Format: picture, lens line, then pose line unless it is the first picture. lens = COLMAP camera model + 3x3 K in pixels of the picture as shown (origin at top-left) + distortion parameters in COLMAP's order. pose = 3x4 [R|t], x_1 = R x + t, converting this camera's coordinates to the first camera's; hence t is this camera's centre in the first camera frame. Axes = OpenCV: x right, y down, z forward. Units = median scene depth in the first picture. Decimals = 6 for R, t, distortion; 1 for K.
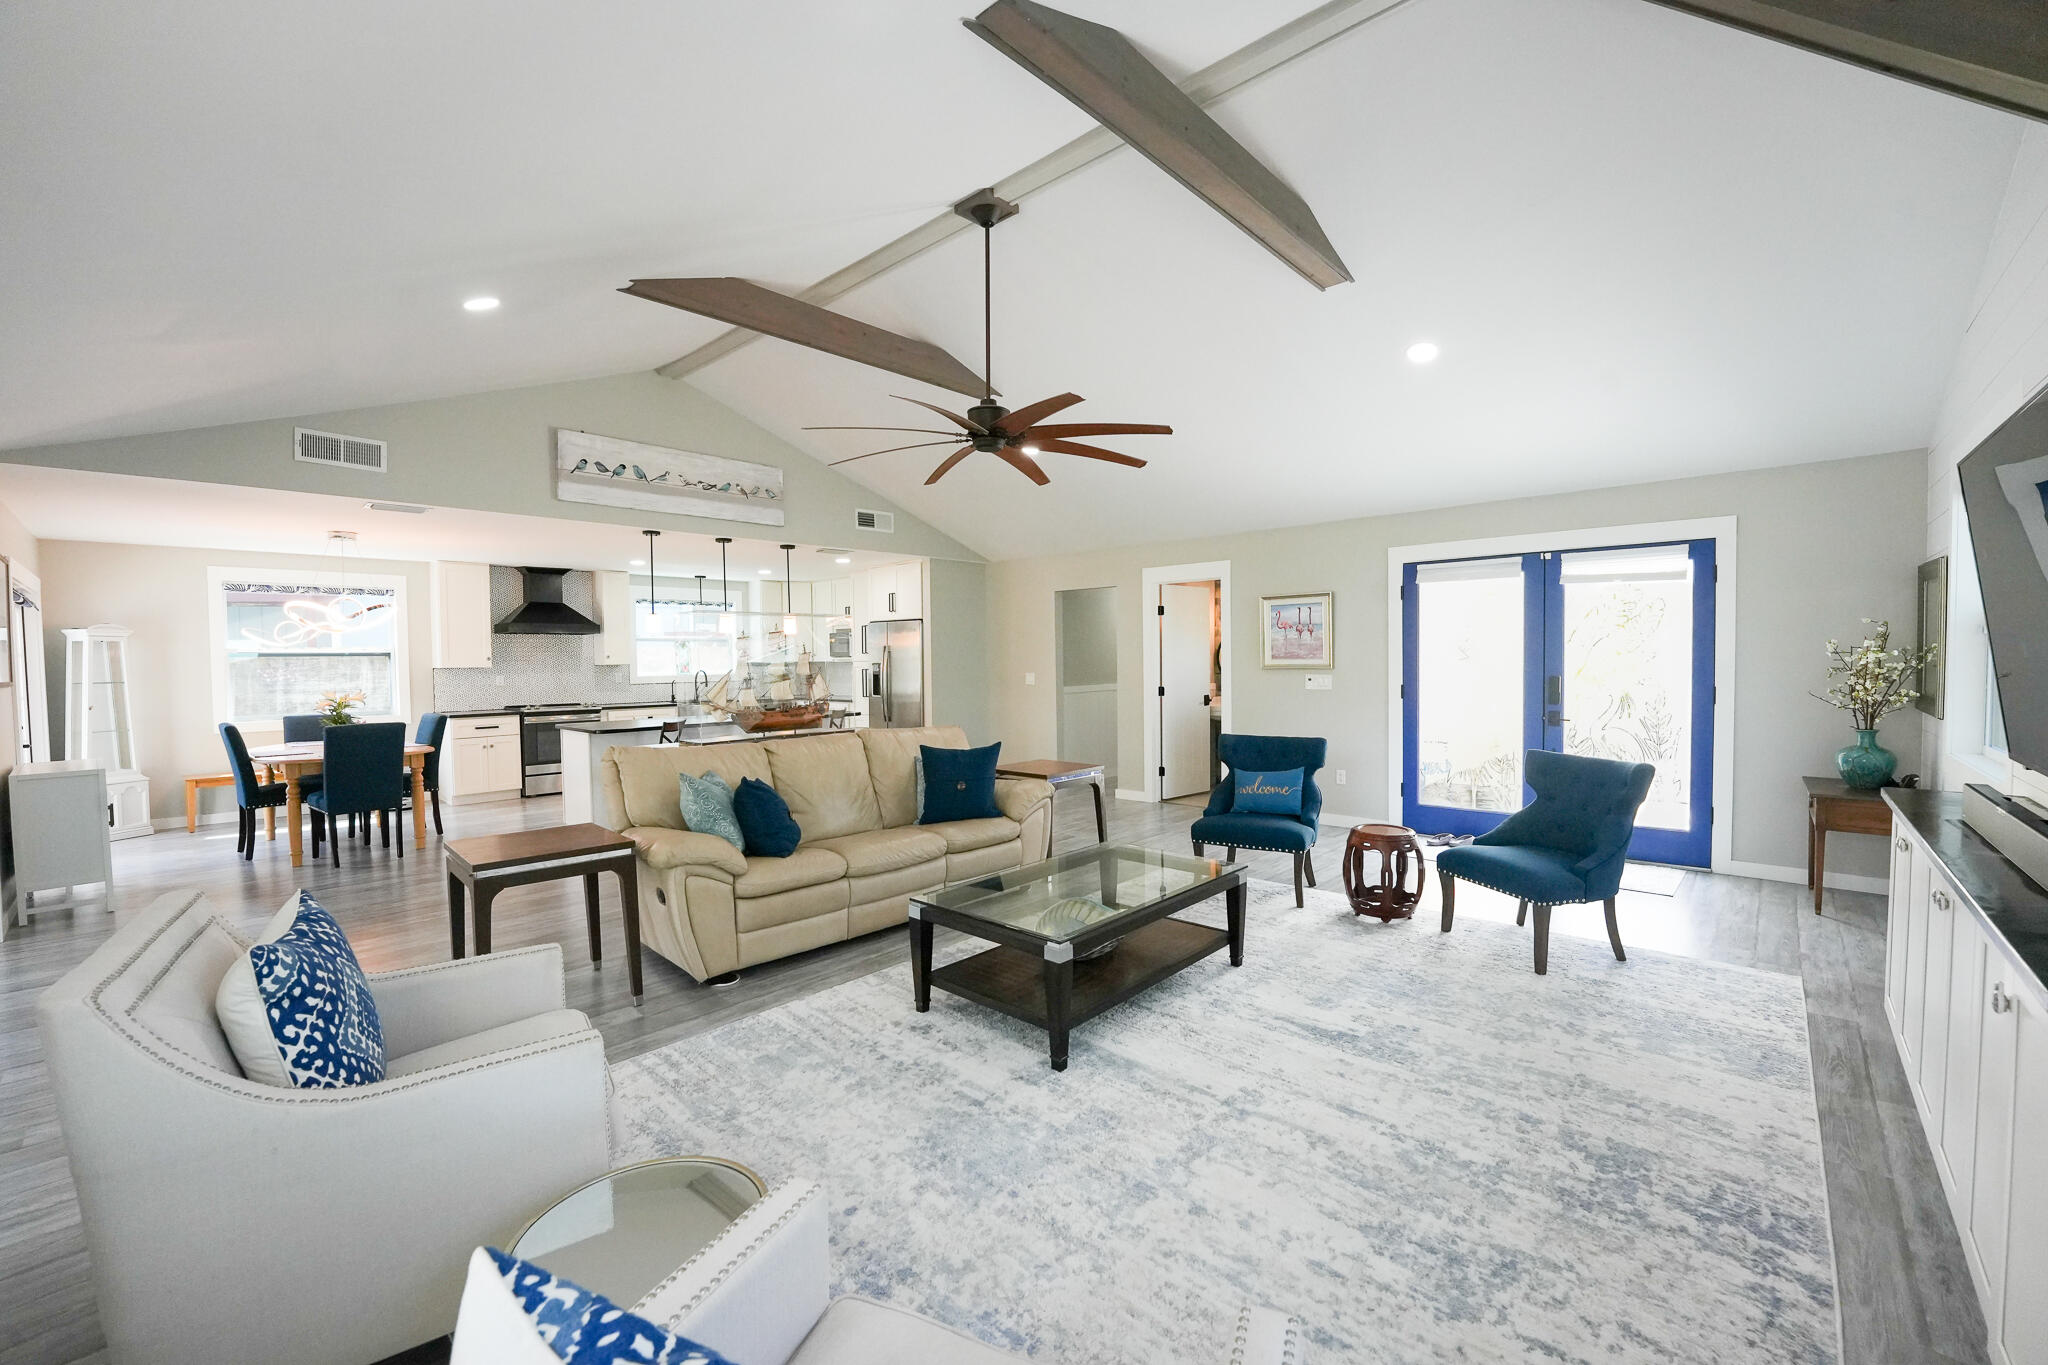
lens RADIAL K [[829.7, 0, 1027.1], [0, 829.7, 688.5], [0, 0, 1]] dist [-0.028794, 0.003999]
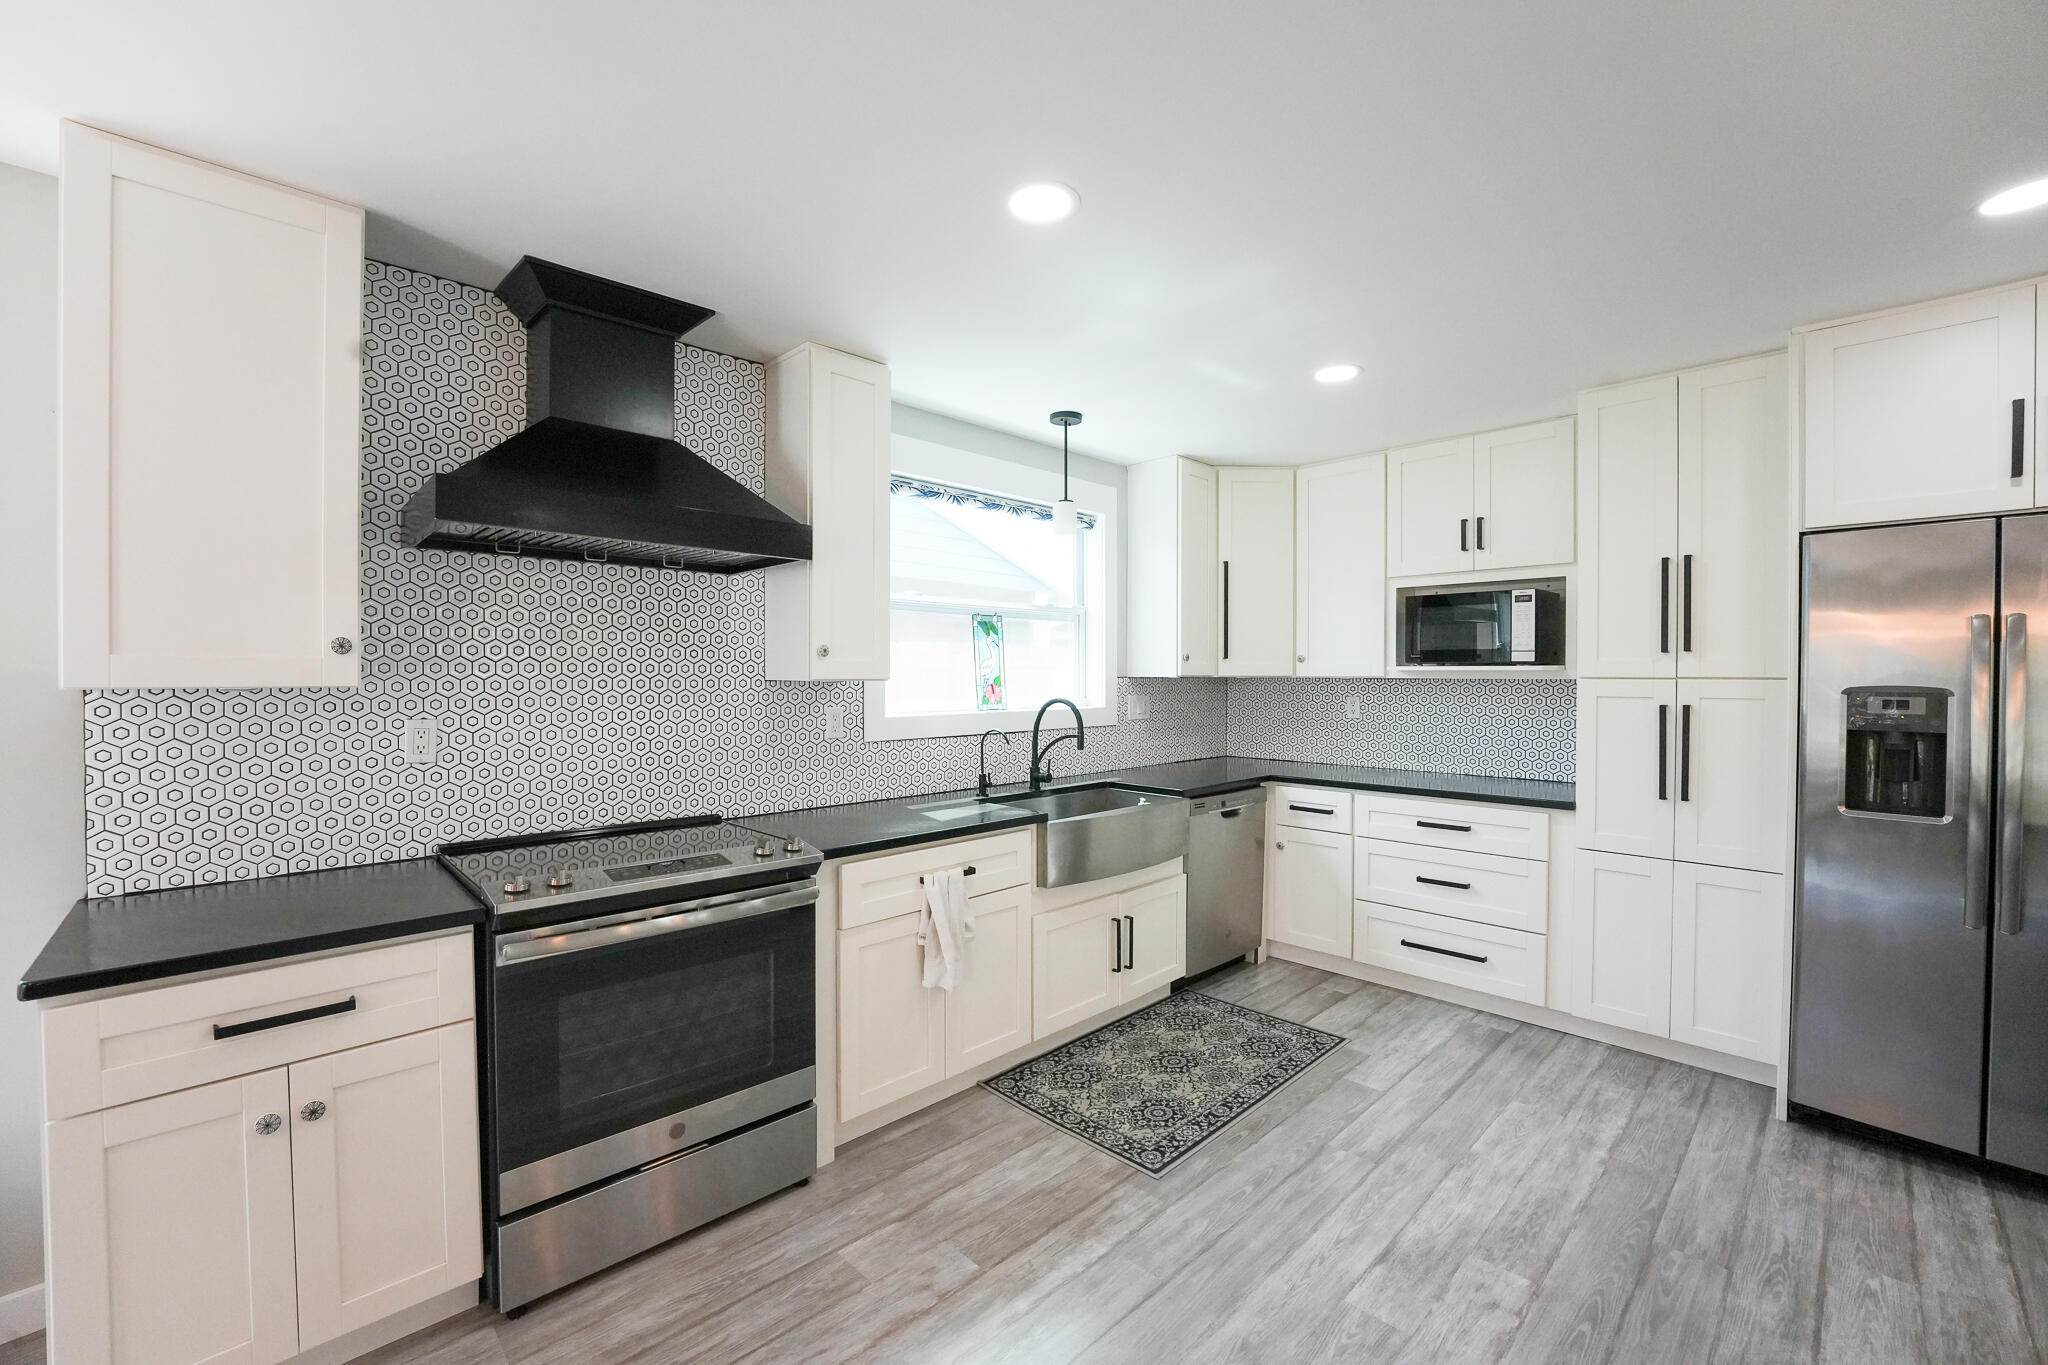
lens RADIAL K [[829.7, 0, 1017.3], [0, 829.7, 684.0], [0, 0, 1]] dist [-0.028794, 0.003999]
pose [[0.998180, 0.011449, -0.059209, -0.631341], [-0.012929, 0.999612, -0.024664, -0.031537], [0.058904, 0.025385, 0.997941, 1.073600]]
